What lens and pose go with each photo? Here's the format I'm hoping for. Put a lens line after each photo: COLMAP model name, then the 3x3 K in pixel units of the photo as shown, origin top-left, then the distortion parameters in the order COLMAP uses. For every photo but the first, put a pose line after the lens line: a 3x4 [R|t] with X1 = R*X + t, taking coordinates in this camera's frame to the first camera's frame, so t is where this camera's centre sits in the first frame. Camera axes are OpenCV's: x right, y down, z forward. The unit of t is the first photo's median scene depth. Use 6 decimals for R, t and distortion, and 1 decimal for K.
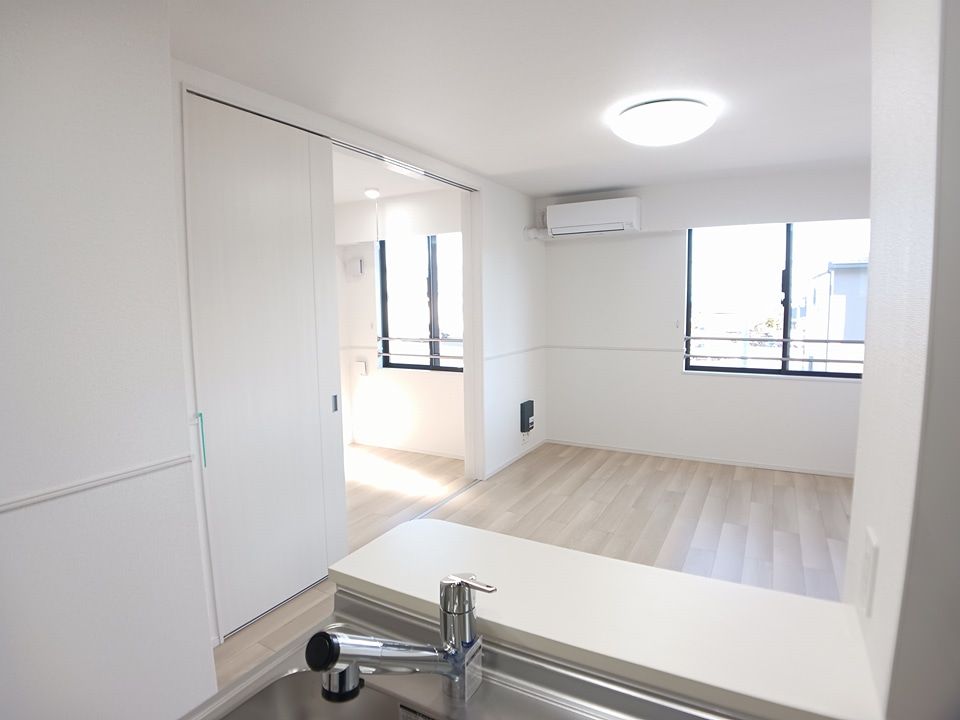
lens RADIAL K [[529.2, 0, 473.2], [0, 529.2, 356.0], [0, 0, 1]] dist [-0.061829, 0.000101]
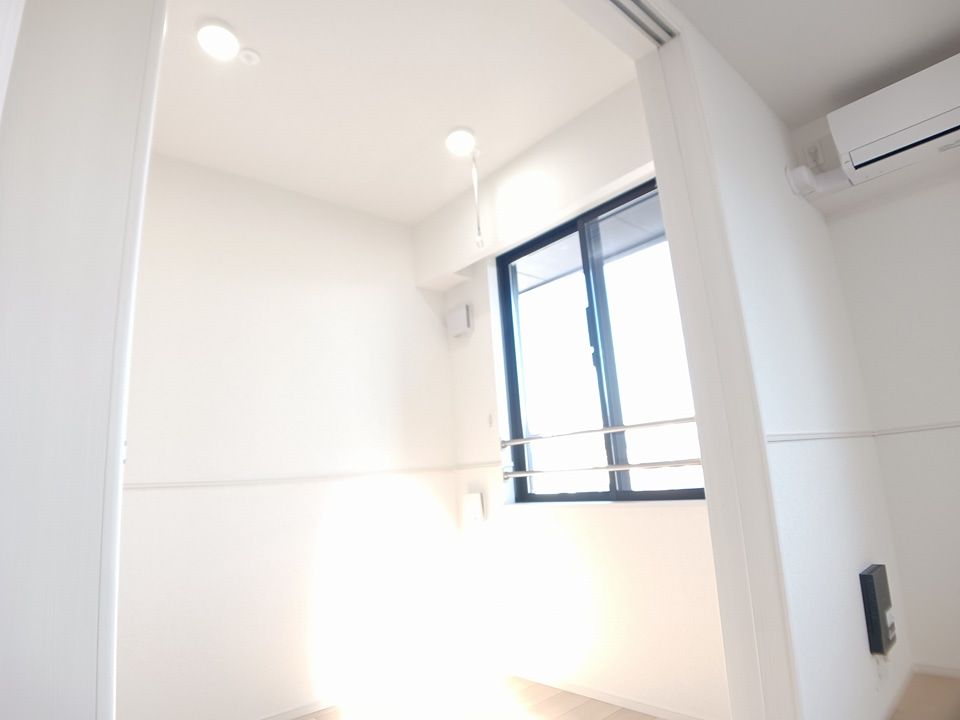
lens RADIAL K [[529.2, 0, 473.2], [0, 529.2, 356.0], [0, 0, 1]] dist [-0.061829, 0.000101]
pose [[0.942443, -0.119120, -0.312429, -0.037042], [0.018833, 0.951817, -0.306088, 0.044232], [0.333837, 0.282587, 0.899276, 0.518473]]
